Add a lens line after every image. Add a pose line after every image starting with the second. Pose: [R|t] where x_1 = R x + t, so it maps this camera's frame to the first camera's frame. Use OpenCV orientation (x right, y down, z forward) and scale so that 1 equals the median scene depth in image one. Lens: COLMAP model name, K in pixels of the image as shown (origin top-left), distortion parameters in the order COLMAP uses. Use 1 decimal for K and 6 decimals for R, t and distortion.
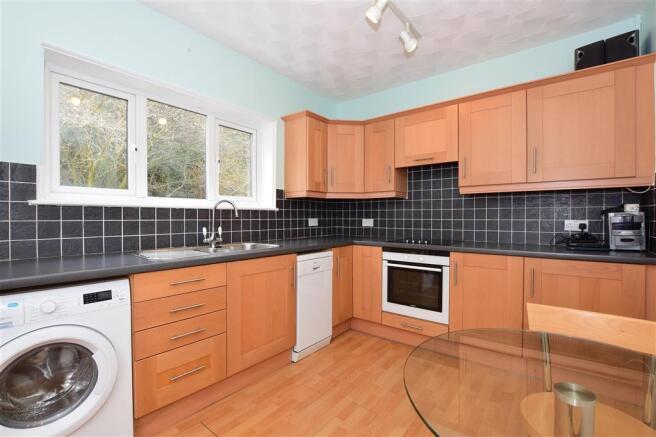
lens RADIAL K [[293.8, 0, 328.0], [0, 293.8, 218.5], [0, 0, 1]] dist [-0.027499, -0.000131]
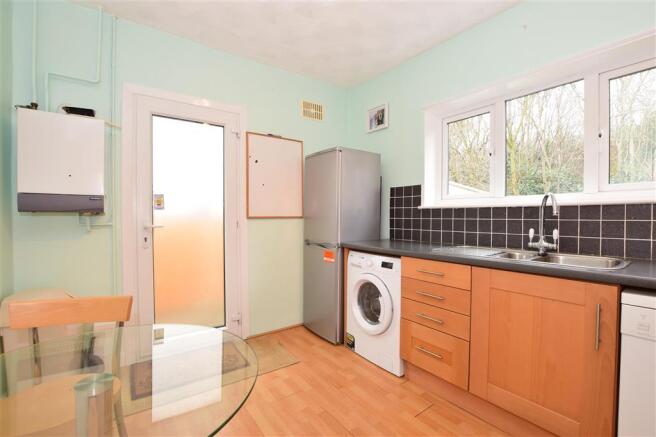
lens RADIAL K [[293.8, 0, 328.0], [0, 293.8, 218.5], [0, 0, 1]] dist [-0.027499, -0.000131]
pose [[-0.278524, 0.006188, -0.960409, 0.617009], [-0.004204, 0.999962, 0.007662, -0.002525], [0.960420, 0.006172, -0.278488, 0.790934]]
